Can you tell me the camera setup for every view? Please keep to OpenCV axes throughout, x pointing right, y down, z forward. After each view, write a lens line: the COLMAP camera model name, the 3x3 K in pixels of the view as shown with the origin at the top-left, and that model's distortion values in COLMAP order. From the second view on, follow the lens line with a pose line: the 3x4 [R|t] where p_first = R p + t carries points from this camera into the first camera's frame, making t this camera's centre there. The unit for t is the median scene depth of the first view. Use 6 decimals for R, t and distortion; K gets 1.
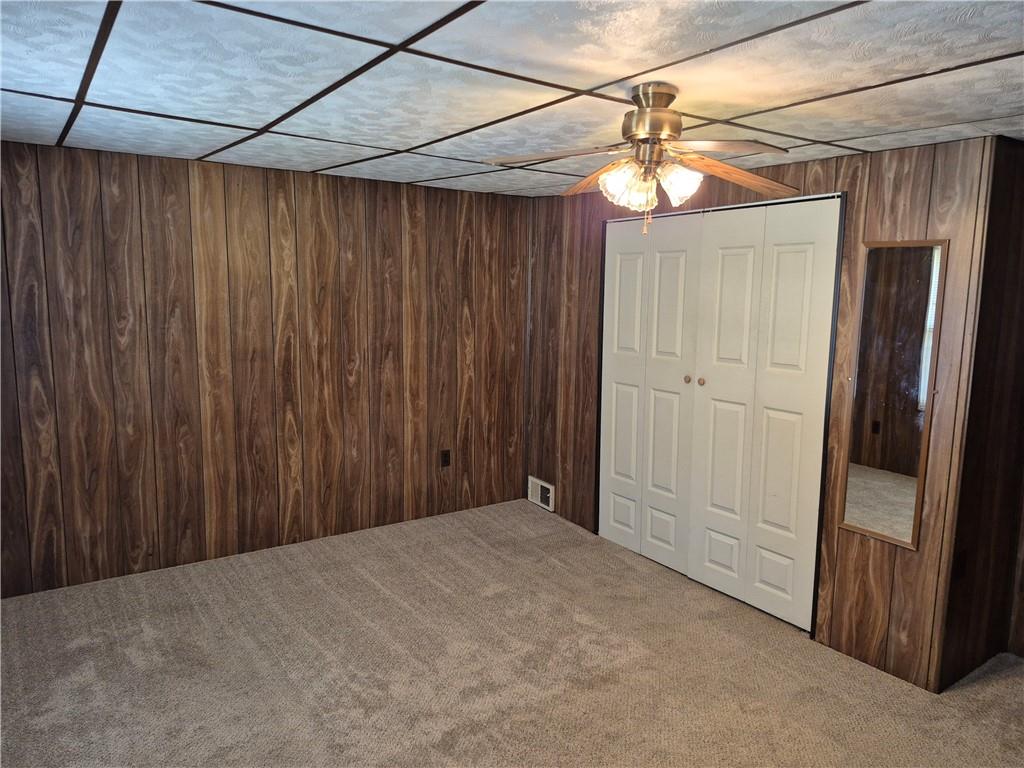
lens RADIAL K [[704.0, 0, 509.1], [0, 704.0, 381.6], [0, 0, 1]] dist [0.059417, -0.061601]
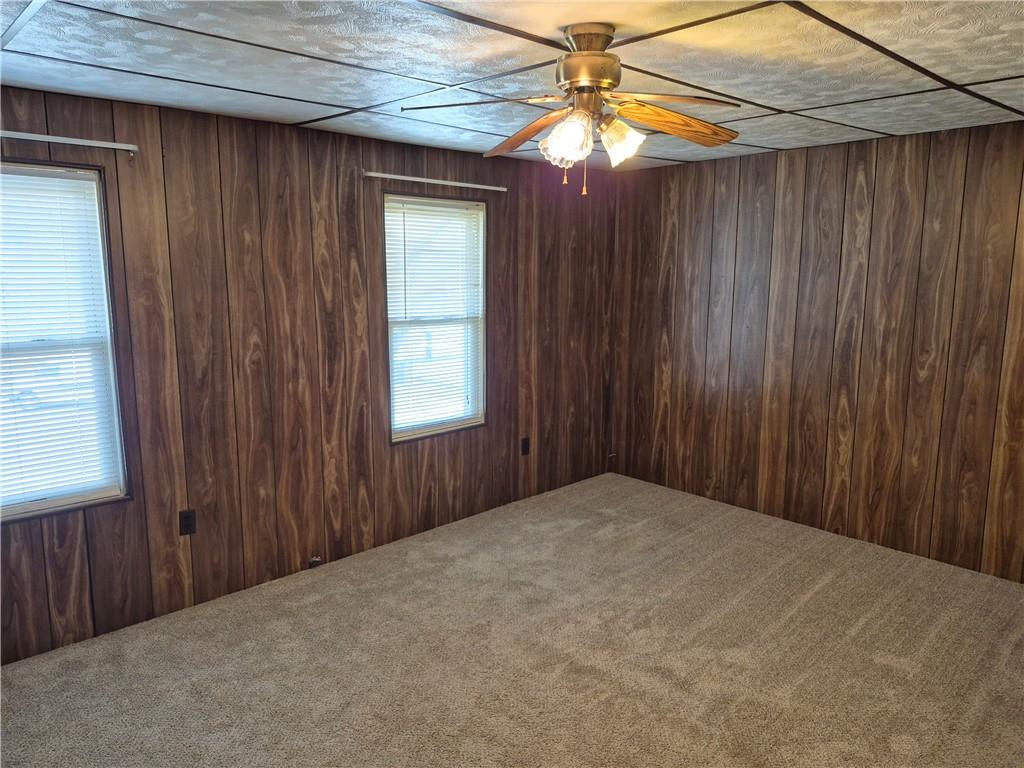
lens RADIAL K [[704.0, 0, 509.1], [0, 704.0, 381.6], [0, 0, 1]] dist [0.059417, -0.061601]
pose [[0.155687, 0.143993, -0.977255, 0.569092], [-0.130723, 0.983621, 0.124105, -0.037692], [0.979118, 0.108428, 0.171960, 0.401329]]
